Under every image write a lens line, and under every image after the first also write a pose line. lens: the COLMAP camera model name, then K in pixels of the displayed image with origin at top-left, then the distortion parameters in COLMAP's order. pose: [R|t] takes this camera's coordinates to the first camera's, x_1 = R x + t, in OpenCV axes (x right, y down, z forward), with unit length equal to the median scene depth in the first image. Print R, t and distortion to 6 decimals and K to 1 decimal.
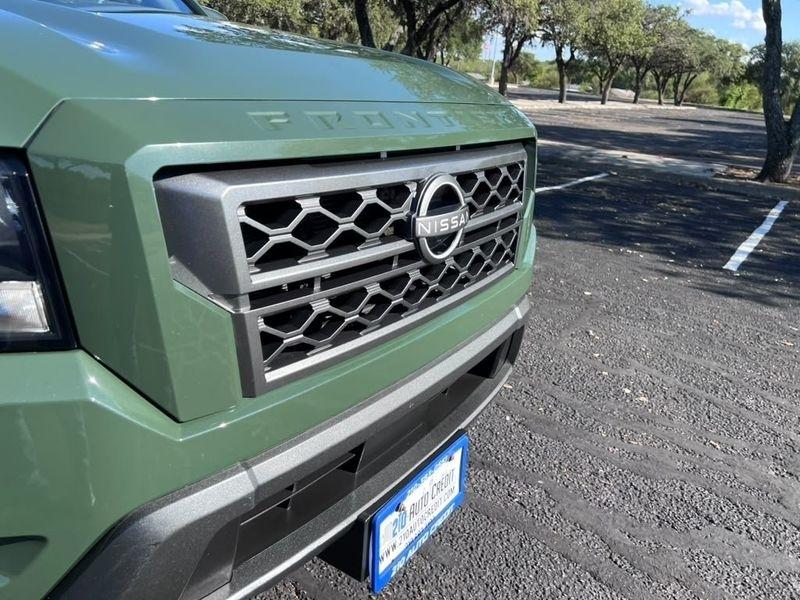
lens RADIAL K [[599.8, 0, 400.4], [0, 599.8, 300.2], [0, 0, 1]] dist [0.031048, -0.027359]
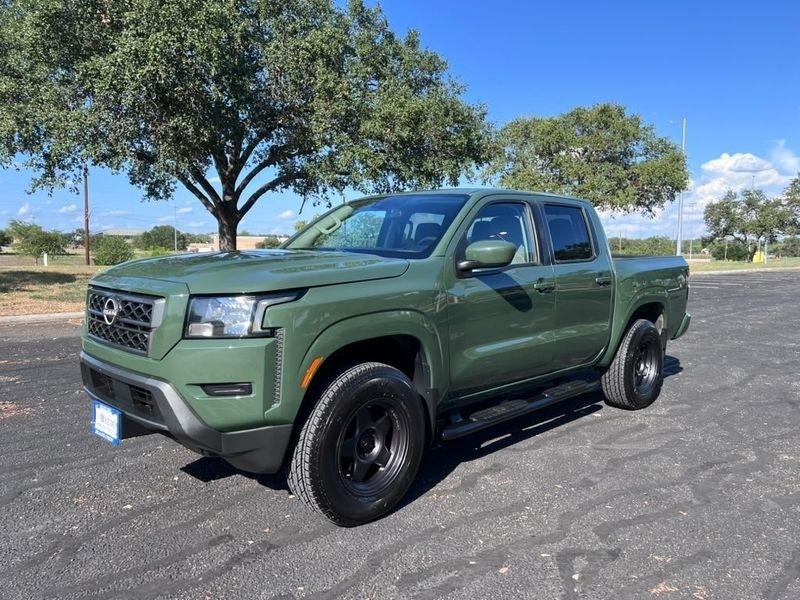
lens RADIAL K [[599.8, 0, 400.9], [0, 599.8, 300.9], [0, 0, 1]] dist [0.031048, -0.027359]
pose [[-0.149352, 0.002342, -0.988781, 0.084282], [-0.377279, 0.924207, 0.059176, -0.026975], [0.913977, 0.381885, -0.137148, 0.080566]]
